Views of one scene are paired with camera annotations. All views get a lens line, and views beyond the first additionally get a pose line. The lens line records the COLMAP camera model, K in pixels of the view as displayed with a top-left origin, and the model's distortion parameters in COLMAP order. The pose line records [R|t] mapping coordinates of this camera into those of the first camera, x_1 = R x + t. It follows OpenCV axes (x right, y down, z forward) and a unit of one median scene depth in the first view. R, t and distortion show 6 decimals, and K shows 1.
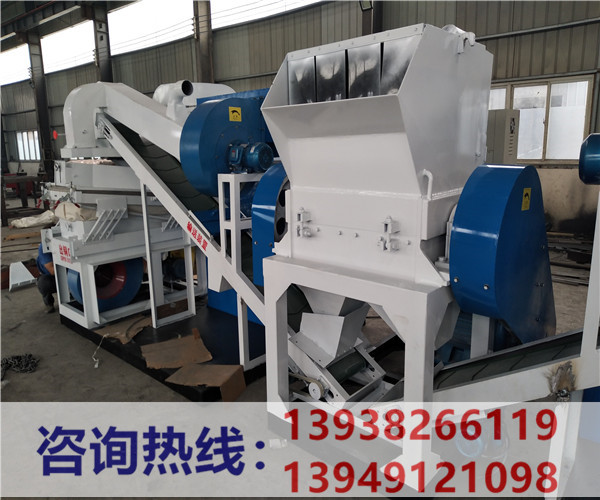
lens RADIAL K [[465.0, 0, 299.4], [0, 465.0, 245.2], [0, 0, 1]] dist [-0.013597, -0.008329]
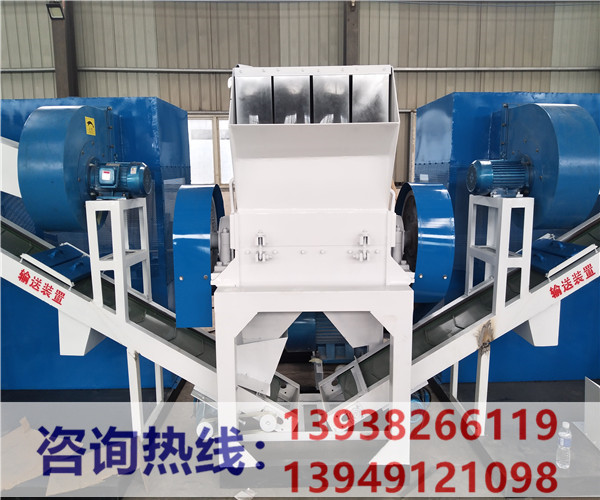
lens RADIAL K [[465.0, 0, 300.6], [0, 465.0, 250.7], [0, 0, 1]] dist [-0.013597, -0.008329]
pose [[0.712610, -0.104519, 0.693731, -0.468684], [0.135877, 0.990678, 0.009683, -0.030422], [-0.688276, 0.087362, 0.720169, 0.205076]]
